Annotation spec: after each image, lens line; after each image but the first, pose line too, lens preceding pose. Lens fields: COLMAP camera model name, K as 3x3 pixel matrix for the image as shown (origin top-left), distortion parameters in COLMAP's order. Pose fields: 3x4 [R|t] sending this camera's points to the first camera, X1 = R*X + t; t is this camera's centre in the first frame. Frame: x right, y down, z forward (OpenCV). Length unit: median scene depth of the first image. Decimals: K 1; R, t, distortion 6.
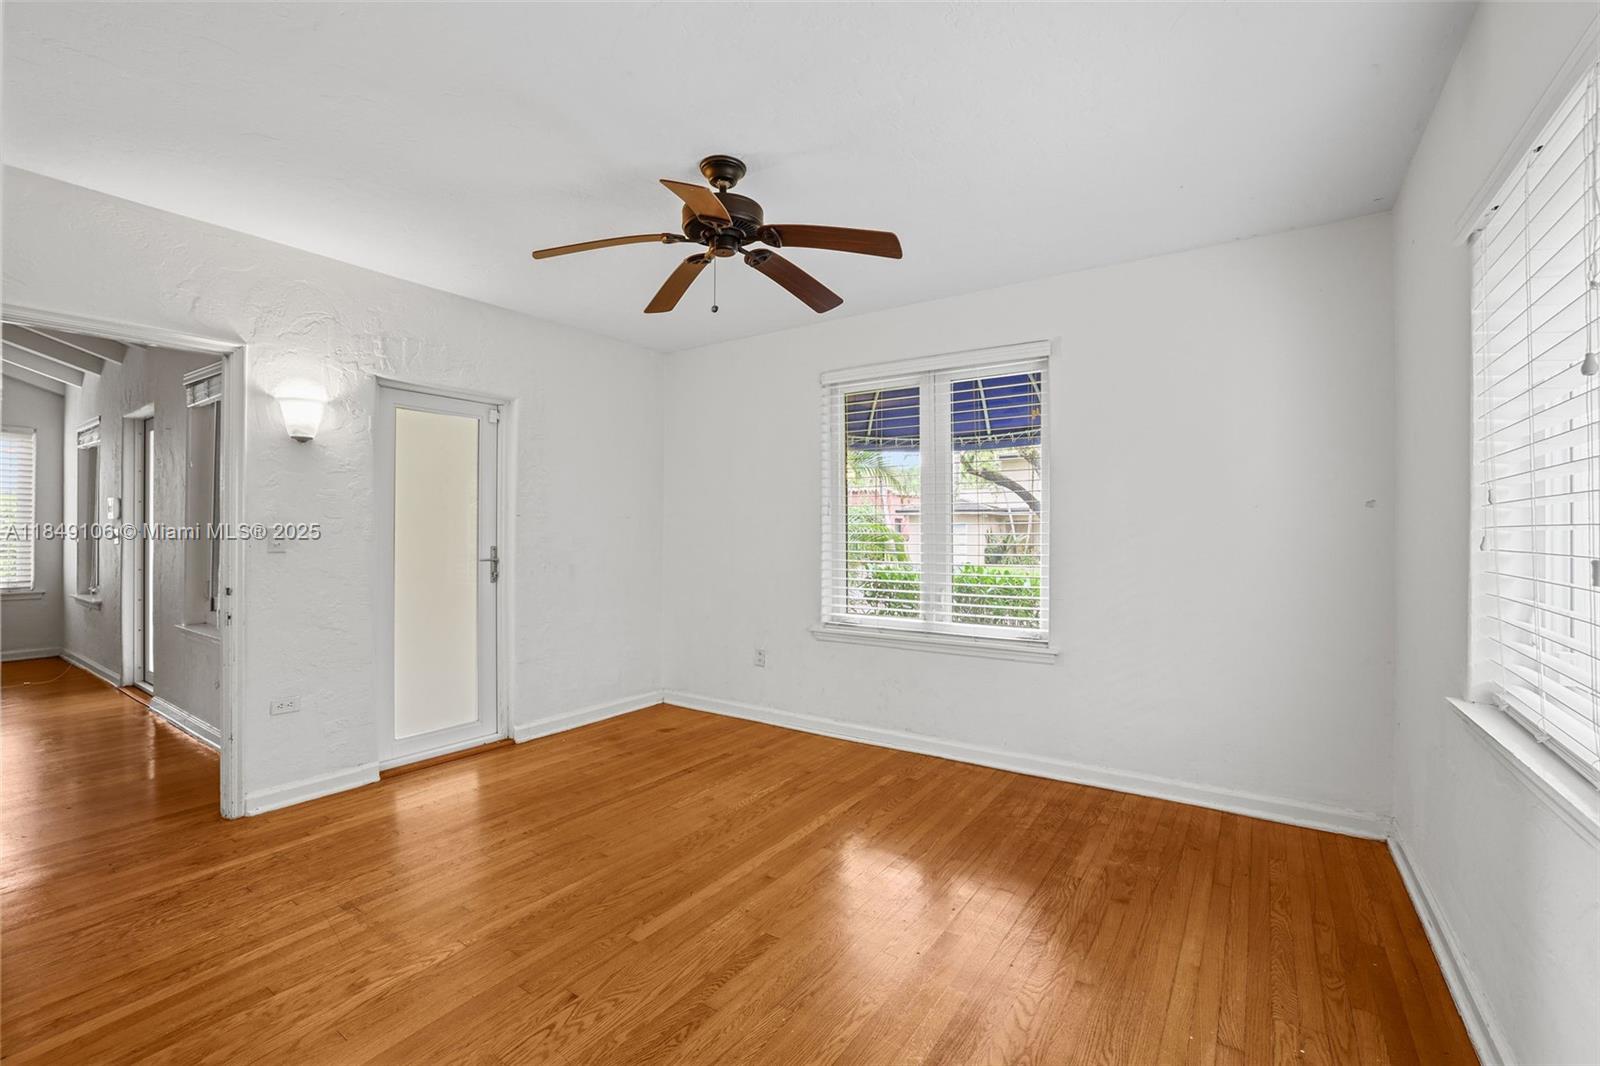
lens RADIAL K [[696.4, 0, 775.4], [0, 696.4, 539.2], [0, 0, 1]] dist [-0.051033, 0.016844]
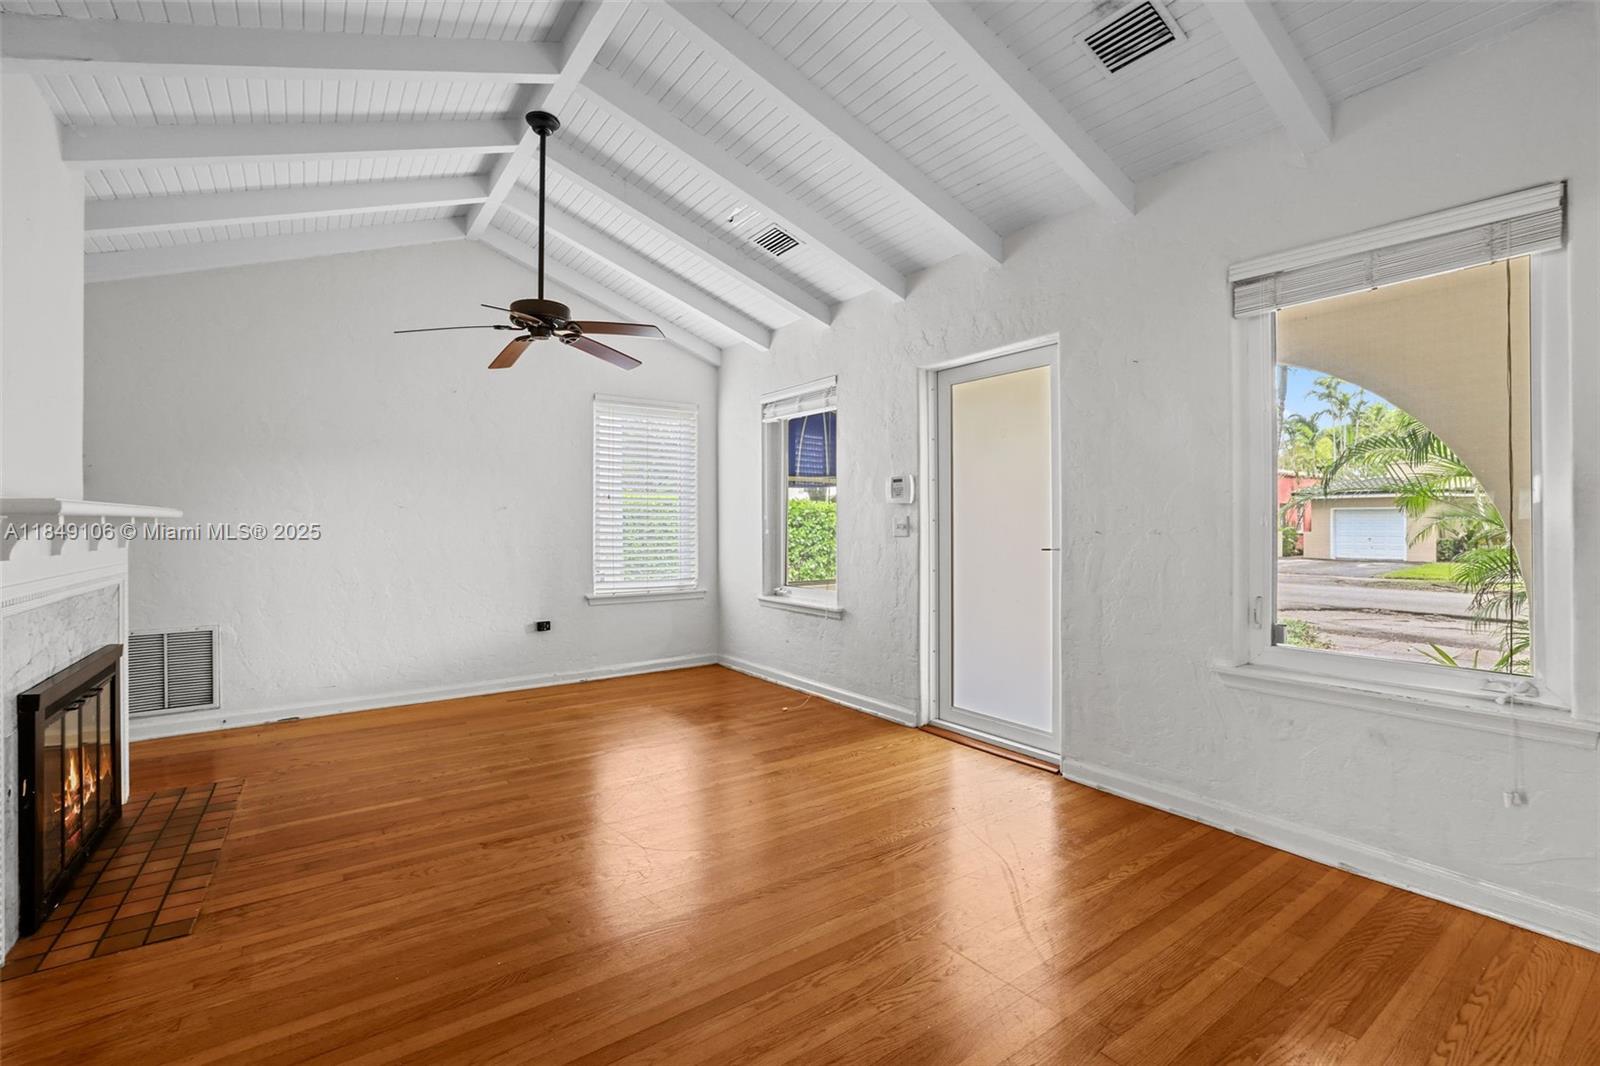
lens RADIAL K [[706.0, 0, 804.8], [0, 706.0, 507.0], [0, 0, 1]] dist [-0.049509, 0.016813]
pose [[0.944413, -0.011892, -0.328547, -0.743608], [0.001251, 0.999468, -0.032579, 0.000197], [0.328759, 0.030357, 0.943926, 0.190191]]
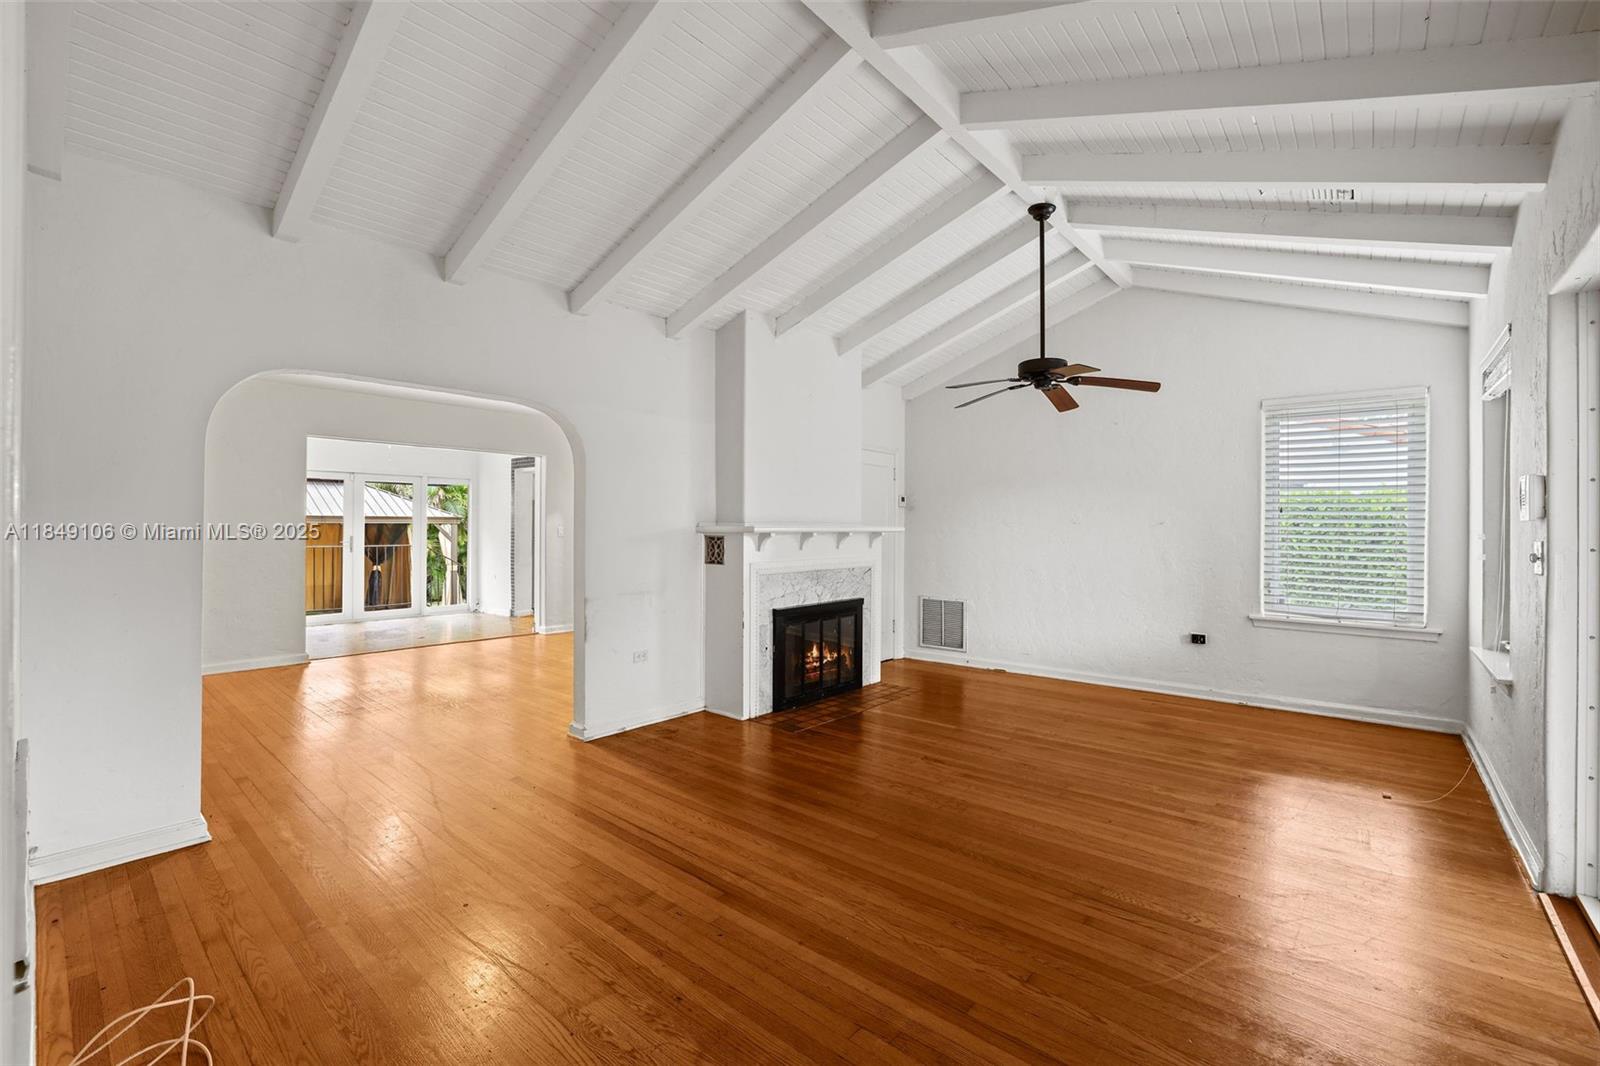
lens RADIAL K [[684.7, 0, 790.7], [0, 684.7, 513.6], [0, 0, 1]] dist [-0.034350, 0.000102]
pose [[-0.093834, -0.018800, -0.995410, -0.429765], [-0.017633, 0.999696, -0.017219, -0.016235], [0.995432, 0.015936, -0.094137, 0.474439]]
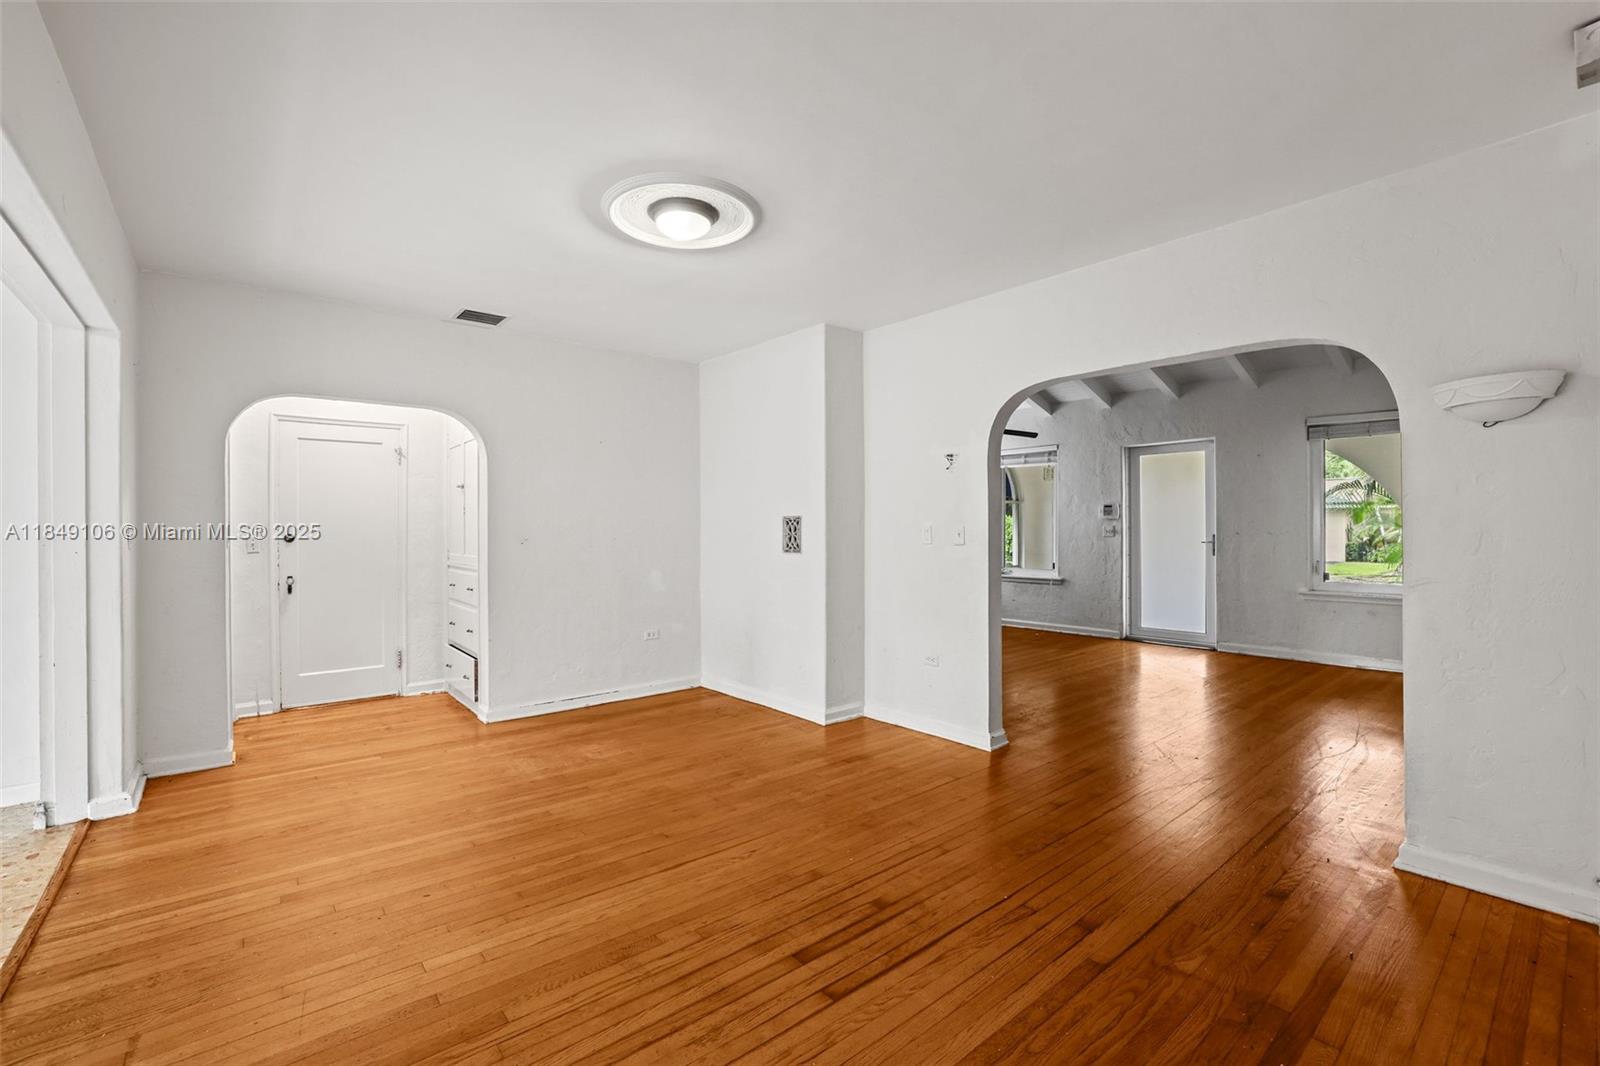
lens RADIAL K [[703.2, 0, 796.7], [0, 703.2, 519.4], [0, 0, 1]] dist [-0.049070, 0.016635]
pose [[0.967531, -0.008940, -0.252594, -1.126073], [0.002987, 0.999709, -0.023942, 0.003870], [0.252734, 0.022410, 0.967276, -0.516518]]
